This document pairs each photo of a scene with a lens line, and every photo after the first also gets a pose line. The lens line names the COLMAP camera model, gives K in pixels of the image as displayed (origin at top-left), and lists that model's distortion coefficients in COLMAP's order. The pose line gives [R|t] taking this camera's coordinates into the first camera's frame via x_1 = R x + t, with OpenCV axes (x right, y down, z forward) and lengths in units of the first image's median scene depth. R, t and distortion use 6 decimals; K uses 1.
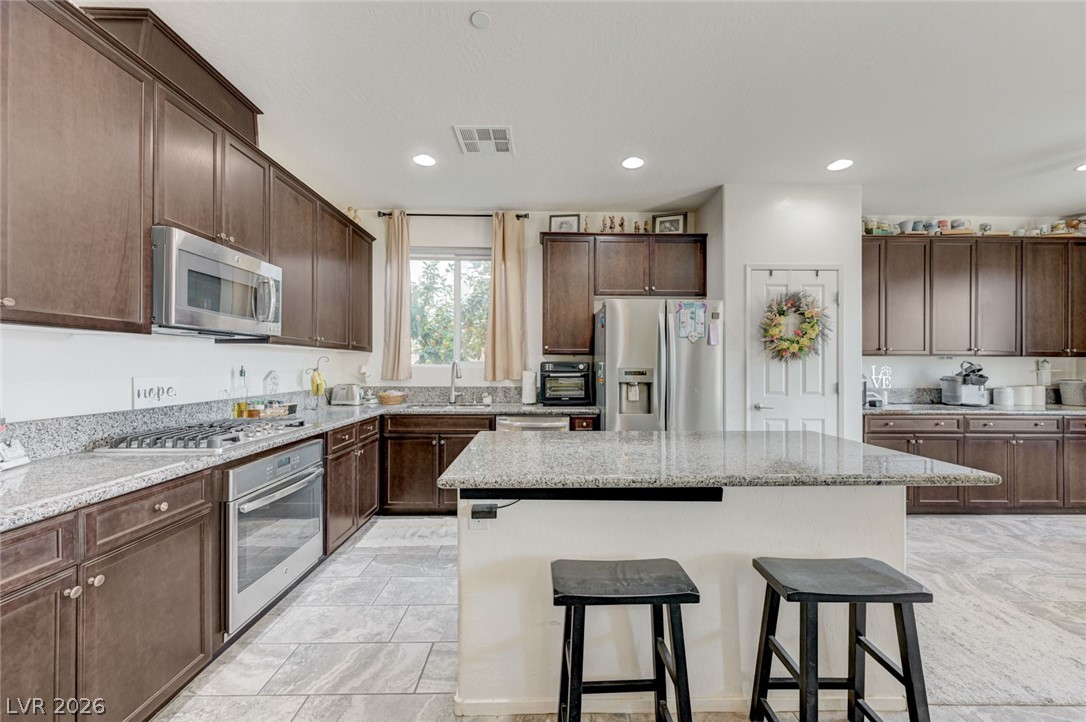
lens RADIAL K [[428.9, 0, 547.8], [0, 428.9, 364.0], [0, 0, 1]] dist [0.004921, 0.000069]
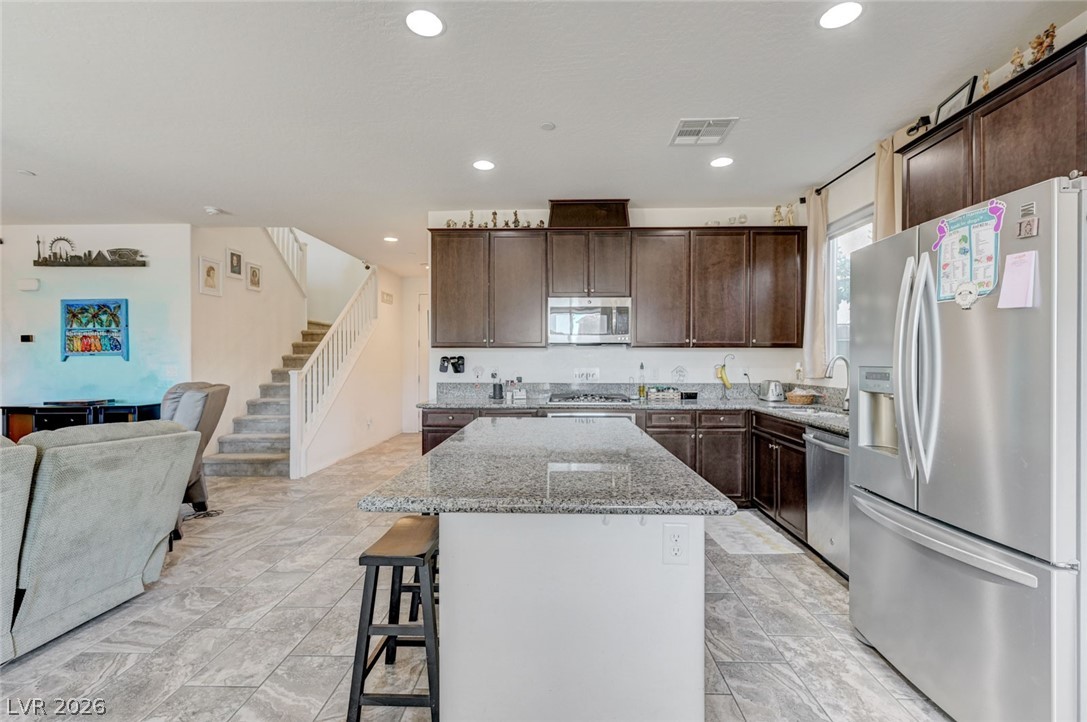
lens RADIAL K [[482.7, 0, 545.1], [0, 482.7, 361.1], [0, 0, 1]] dist [0.002438, -0.000032]
pose [[-0.051088, -0.004041, -0.998686, 0.714908], [-0.001288, 0.999991, -0.003981, 0.004662], [0.998693, 0.001083, -0.051093, 0.516123]]
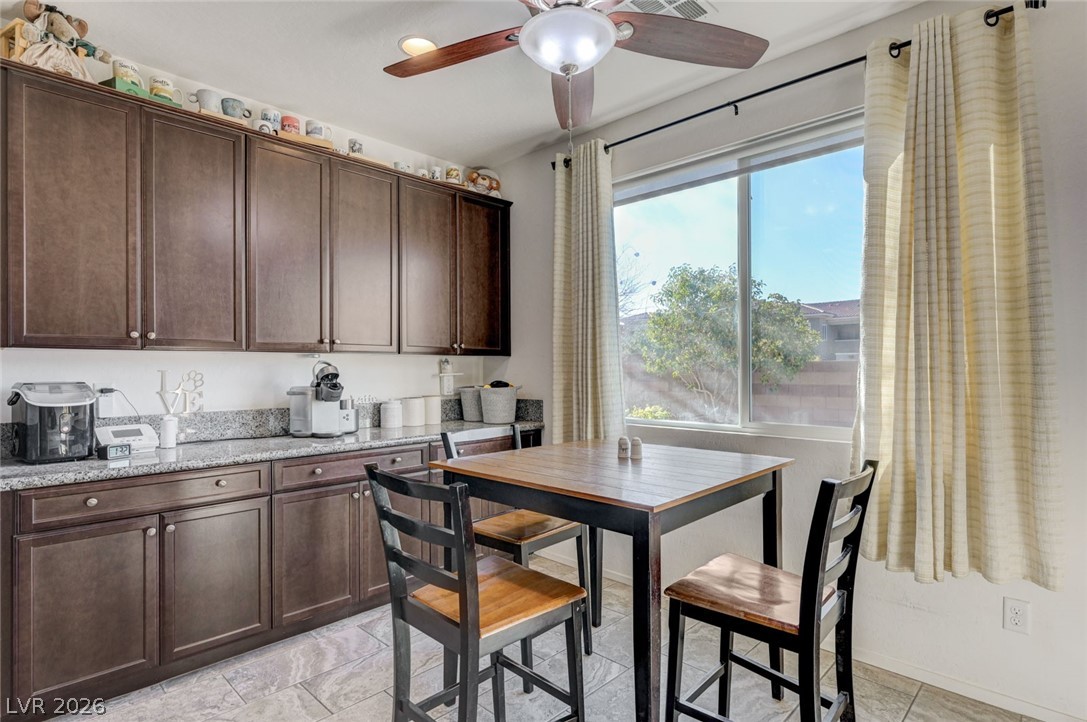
lens RADIAL K [[557.8, 0, 551.2], [0, 557.8, 364.4], [0, 0, 1]] dist [0.006894, 0.001527]
pose [[0.710444, -0.003808, 0.703743, 0.679741], [0.007153, 0.999973, -0.001810, 0.002004], [-0.703717, 0.006320, 0.710452, 0.240089]]
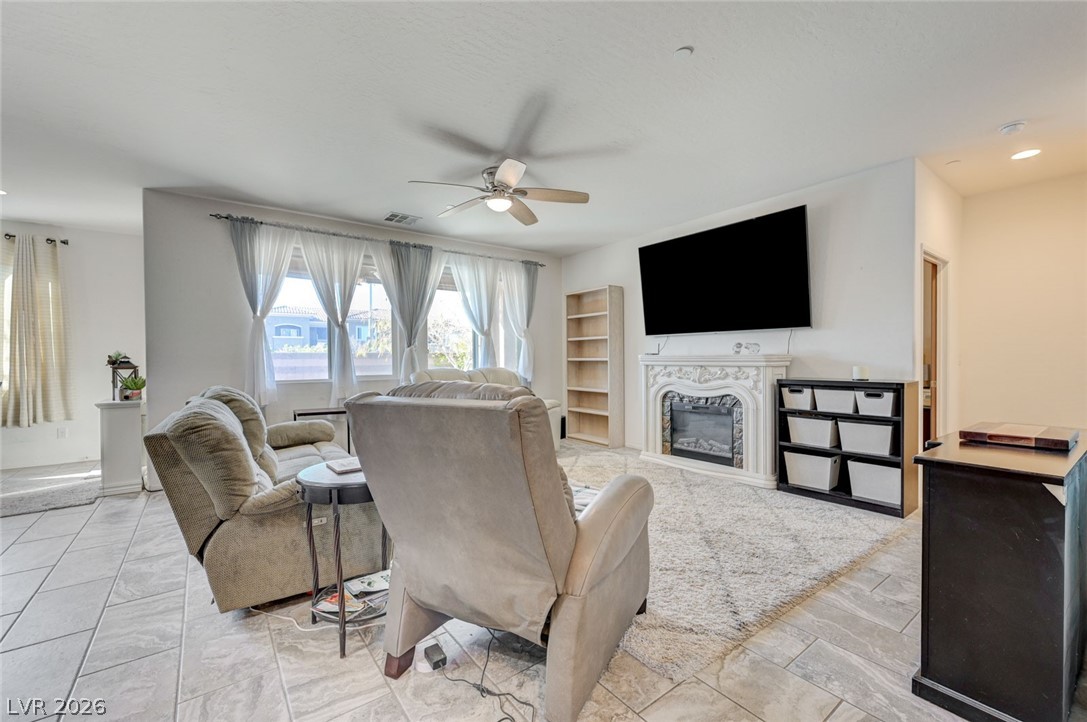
lens RADIAL K [[447.5, 0, 551.2], [0, 447.5, 363.9], [0, 0, 1]] dist [0.002433, -0.000559]
pose [[-0.591889, -0.011893, 0.805931, -0.594777], [0.005182, 0.999814, 0.018560, 0.019129], [-0.806003, 0.015162, -0.591718, -0.083711]]
